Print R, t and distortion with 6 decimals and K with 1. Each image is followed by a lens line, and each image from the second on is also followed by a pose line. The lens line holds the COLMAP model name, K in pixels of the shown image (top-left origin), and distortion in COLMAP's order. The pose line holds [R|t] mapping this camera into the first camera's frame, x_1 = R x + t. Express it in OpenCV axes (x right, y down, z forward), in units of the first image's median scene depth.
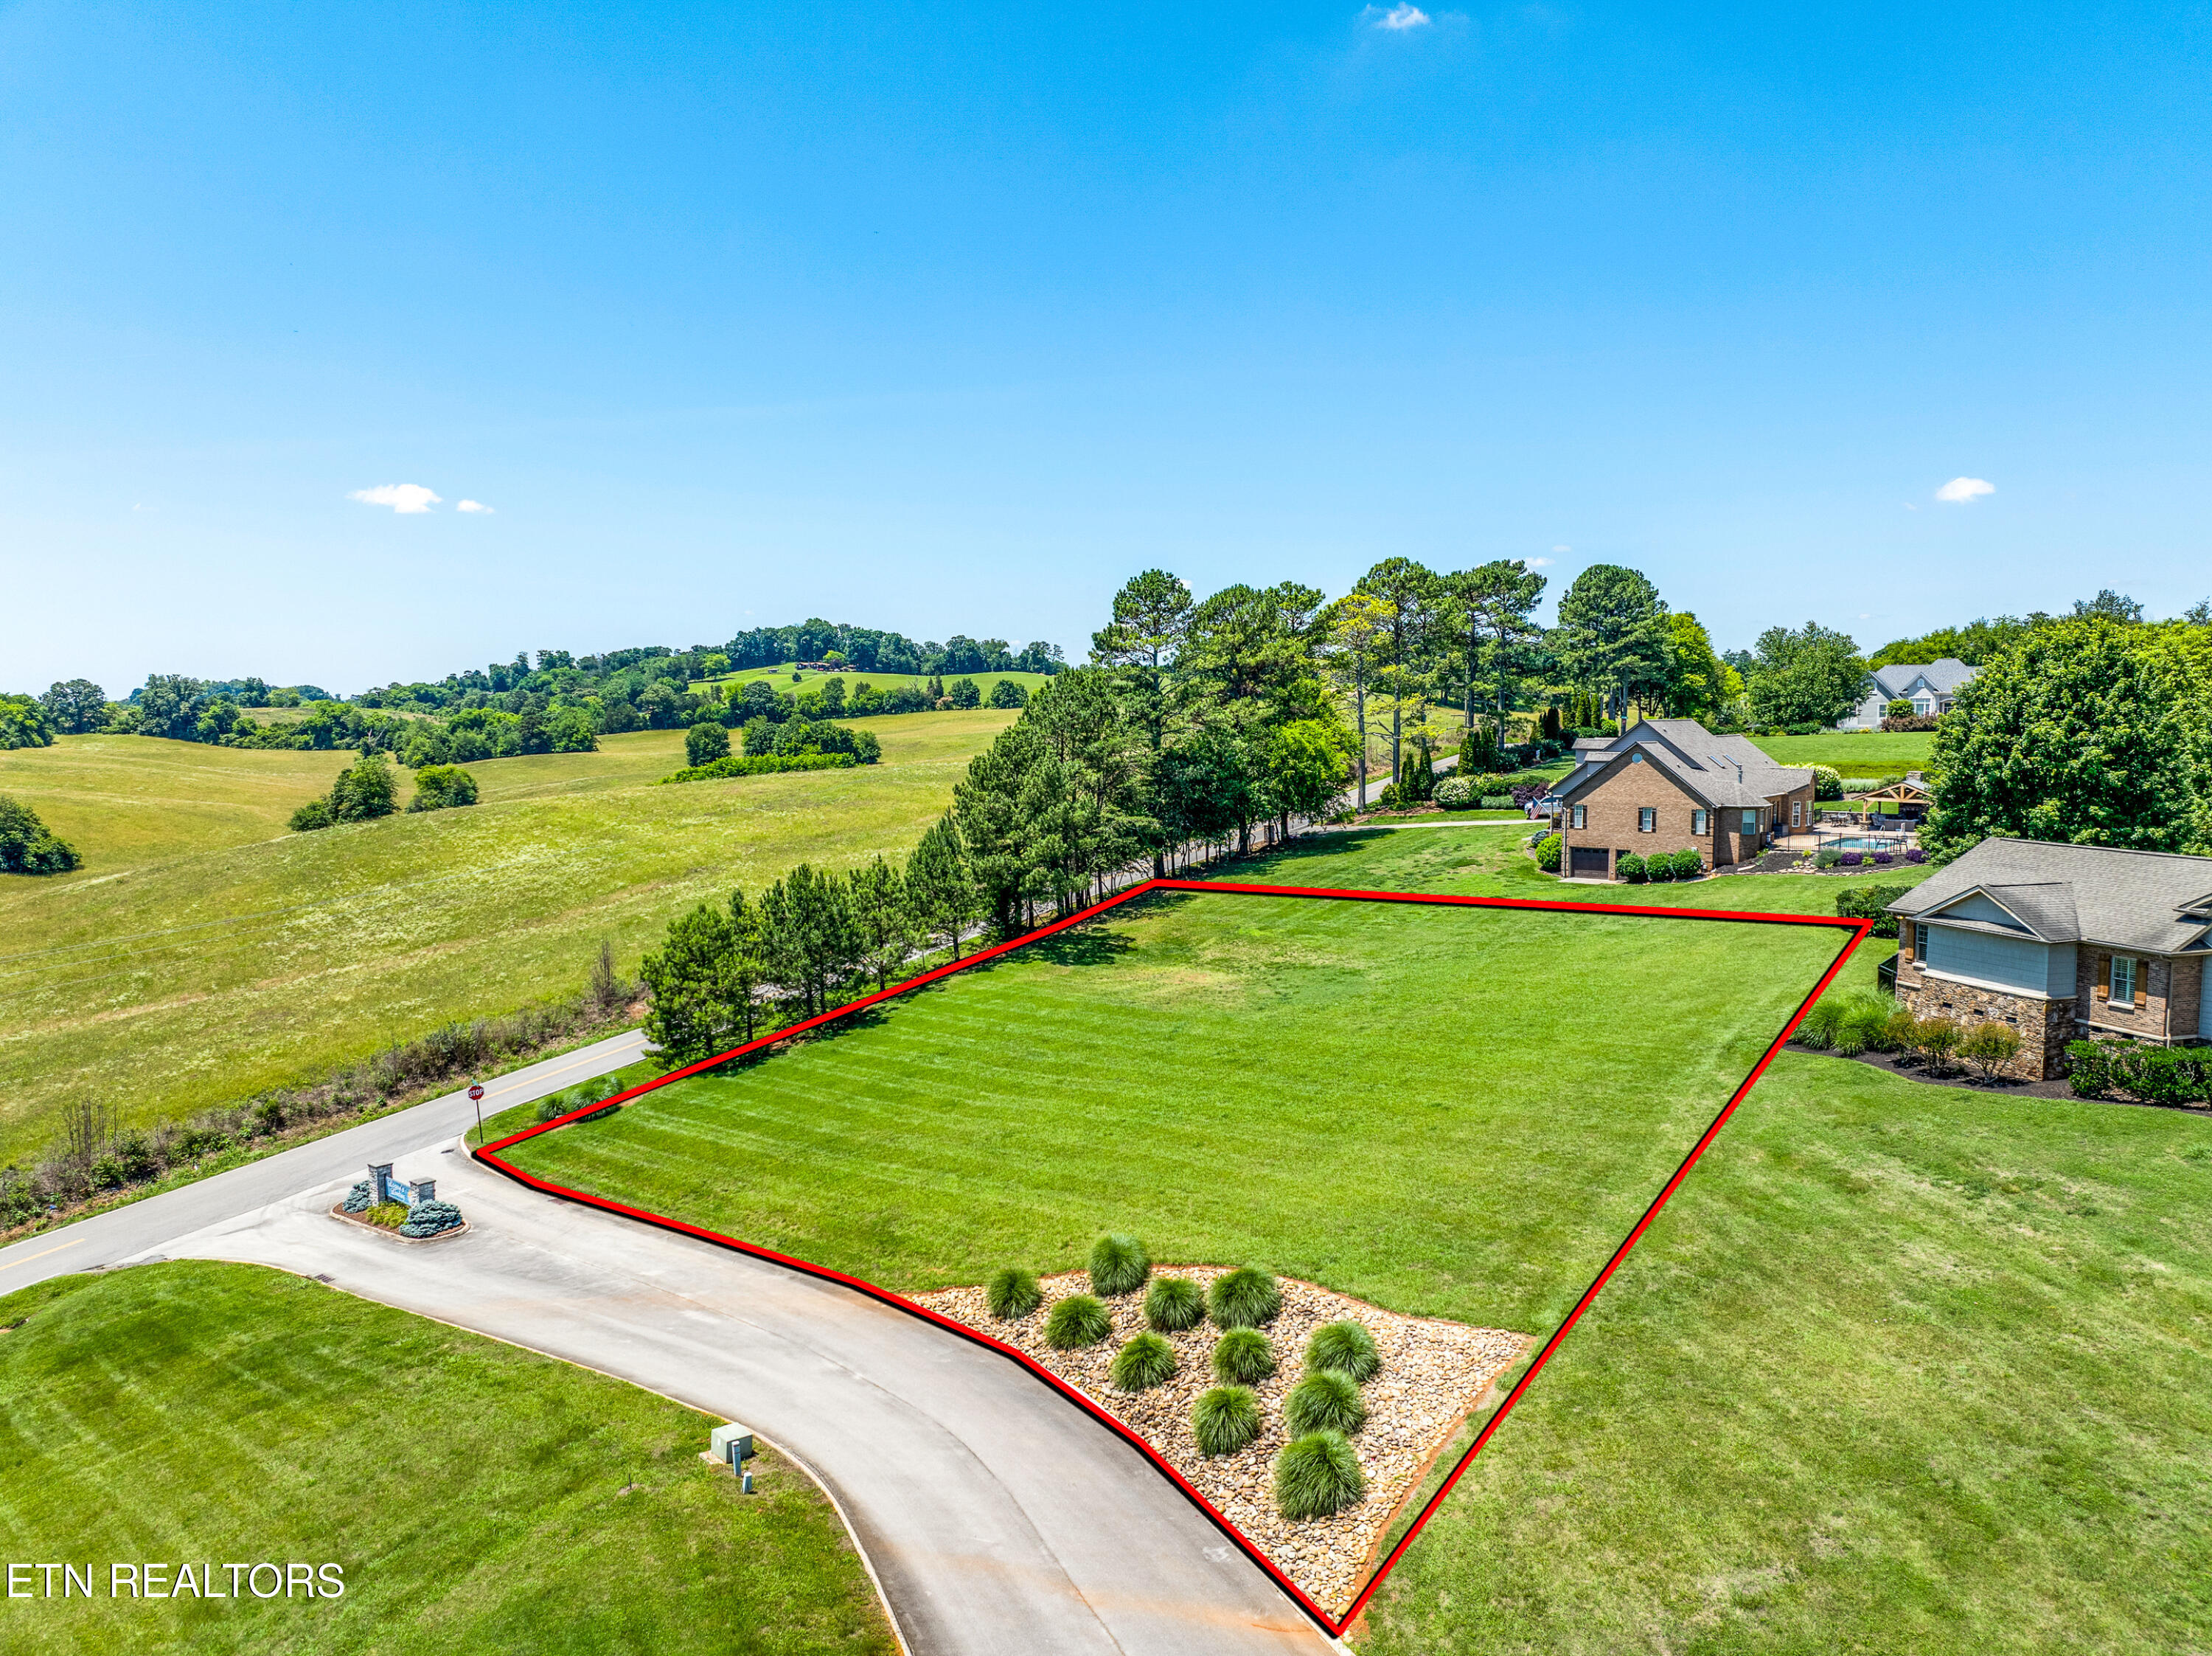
lens RADIAL K [[1558.4, 0, 1103.8], [0, 1558.4, 828.4], [0, 0, 1]] dist [-0.027884, -0.016727]
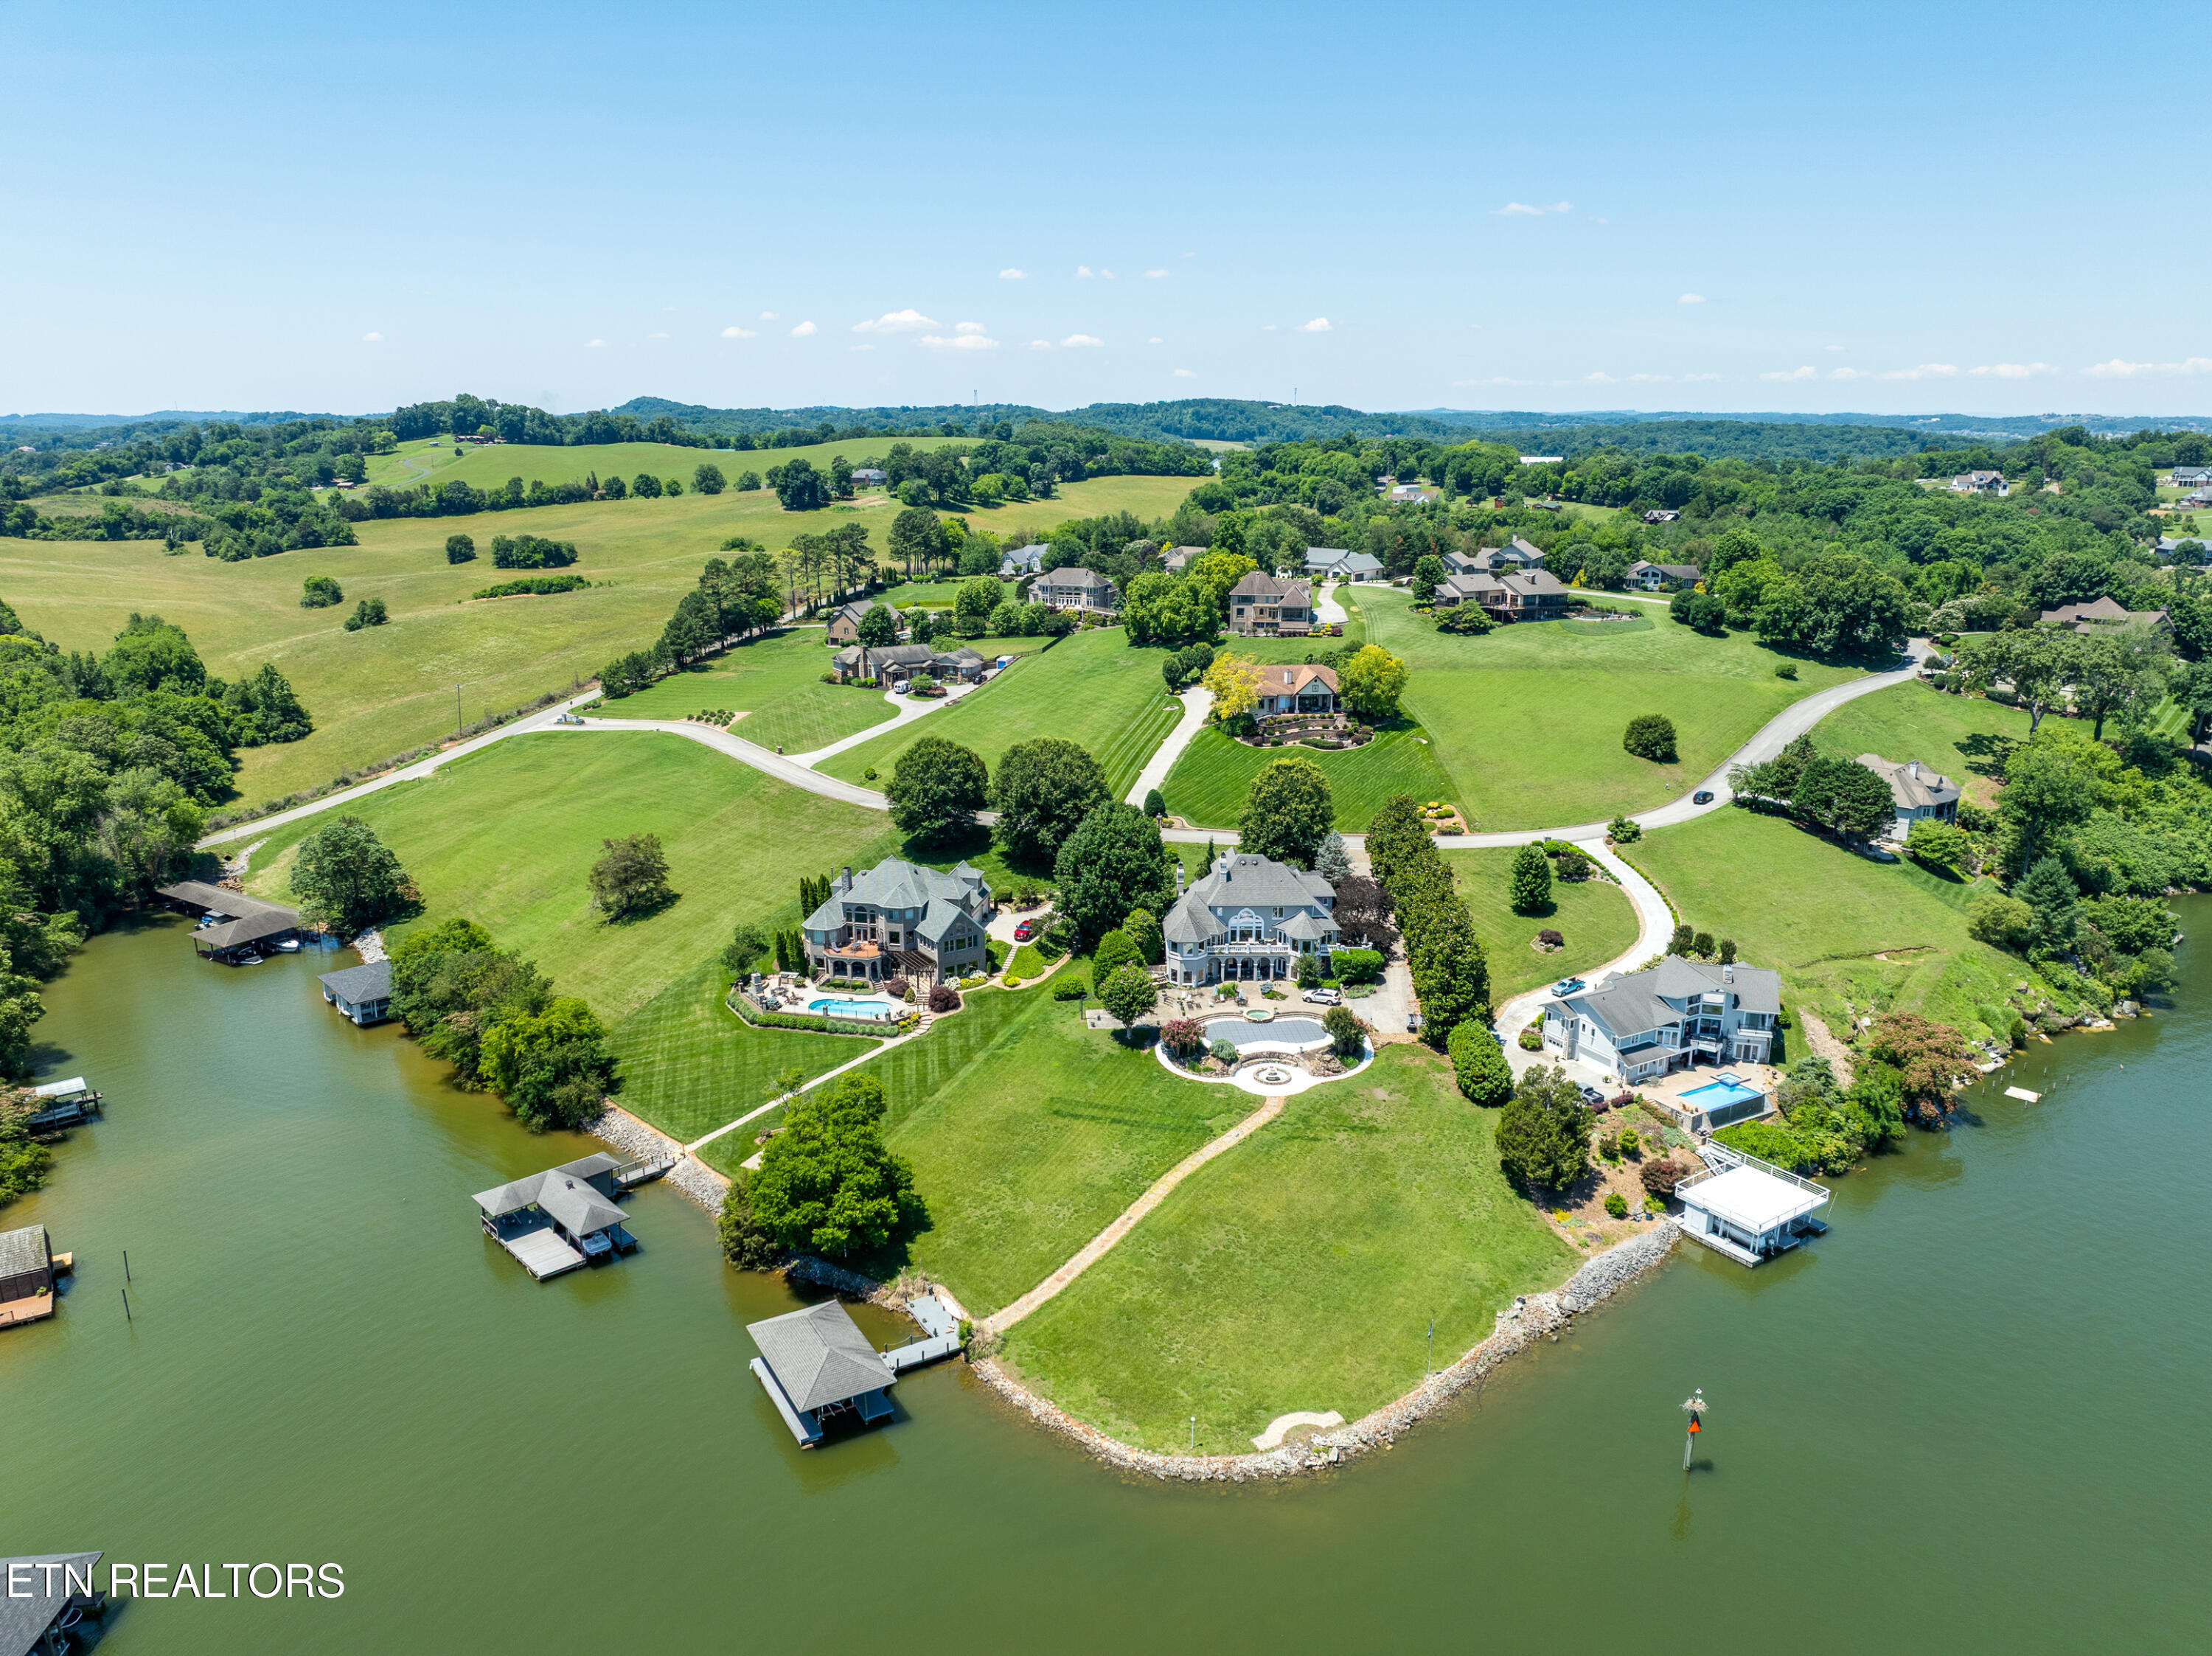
lens RADIAL K [[1558.4, 0, 1102.5], [0, 1558.4, 824.4], [0, 0, 1]] dist [-0.027884, -0.016727]
pose [[0.974156, -0.054877, 0.219108, 0.014897], [0.014691, 0.983377, 0.180978, -0.036615], [-0.225397, -0.173082, 0.958769, -0.484623]]
